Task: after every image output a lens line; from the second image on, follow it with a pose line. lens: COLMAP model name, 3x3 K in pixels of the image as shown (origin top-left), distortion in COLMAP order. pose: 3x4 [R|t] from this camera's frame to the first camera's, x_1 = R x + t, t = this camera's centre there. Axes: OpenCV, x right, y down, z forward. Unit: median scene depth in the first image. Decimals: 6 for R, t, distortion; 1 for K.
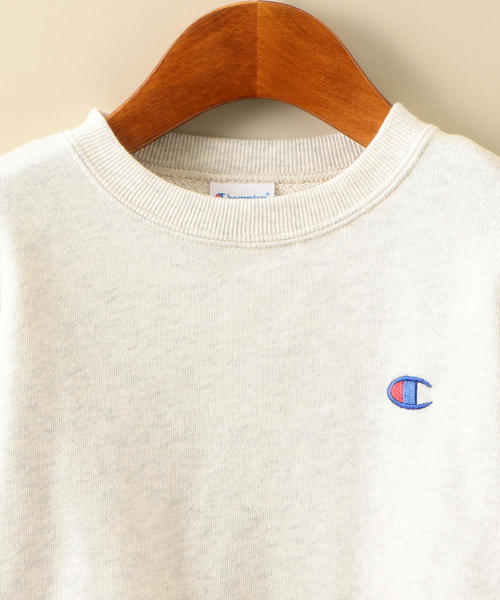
lens RADIAL K [[2588.3, 0, 249.9], [0, 2588.3, 302.7], [0, 0, 1]] dist [0.194879, 0.000000]
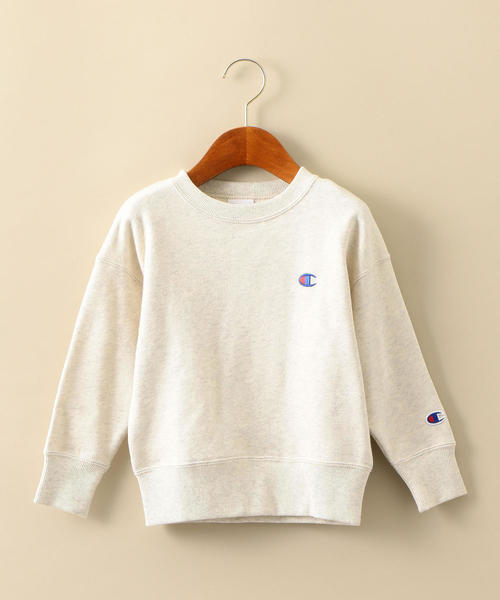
lens RADIAL K [[2588.3, 0, 250.1], [0, 2588.3, 297.5], [0, 0, 1]] dist [0.194879, 0.000000]
pose [[0.999993, -0.002944, 0.002408, -0.000342], [0.003072, 0.998498, -0.054708, 0.188693], [-0.002244, 0.054715, 0.998499, -1.513575]]
